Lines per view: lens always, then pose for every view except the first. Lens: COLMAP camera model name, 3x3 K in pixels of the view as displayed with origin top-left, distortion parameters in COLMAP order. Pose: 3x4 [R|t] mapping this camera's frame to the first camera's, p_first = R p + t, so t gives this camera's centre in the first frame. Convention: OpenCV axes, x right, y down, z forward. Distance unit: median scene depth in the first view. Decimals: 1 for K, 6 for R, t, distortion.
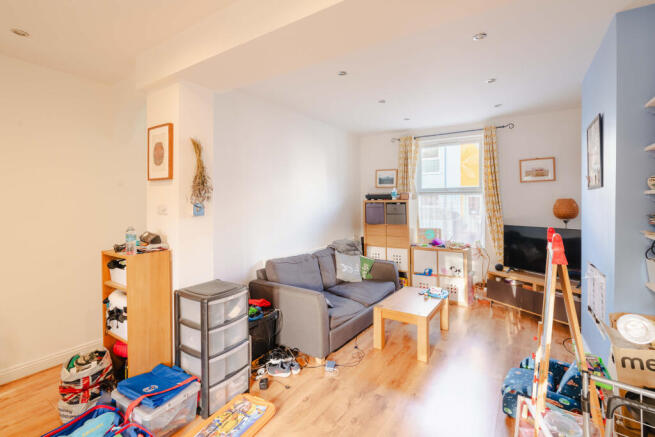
lens RADIAL K [[295.9, 0, 332.1], [0, 295.9, 209.9], [0, 0, 1]] dist [-0.002266, -0.000243]
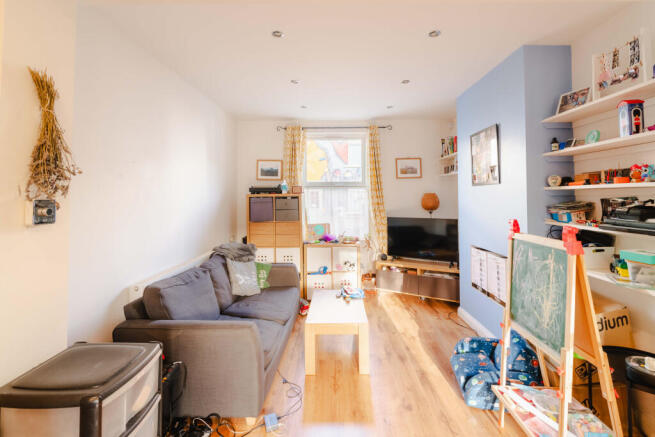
lens RADIAL K [[299.2, 0, 328.6], [0, 299.2, 190.8], [0, 0, 1]] dist [-0.001885, -0.000072]
pose [[0.847427, 0.007904, 0.530853, -0.175658], [0.015638, 0.999084, -0.039839, -0.005309], [-0.530681, 0.042062, 0.846527, 0.174163]]
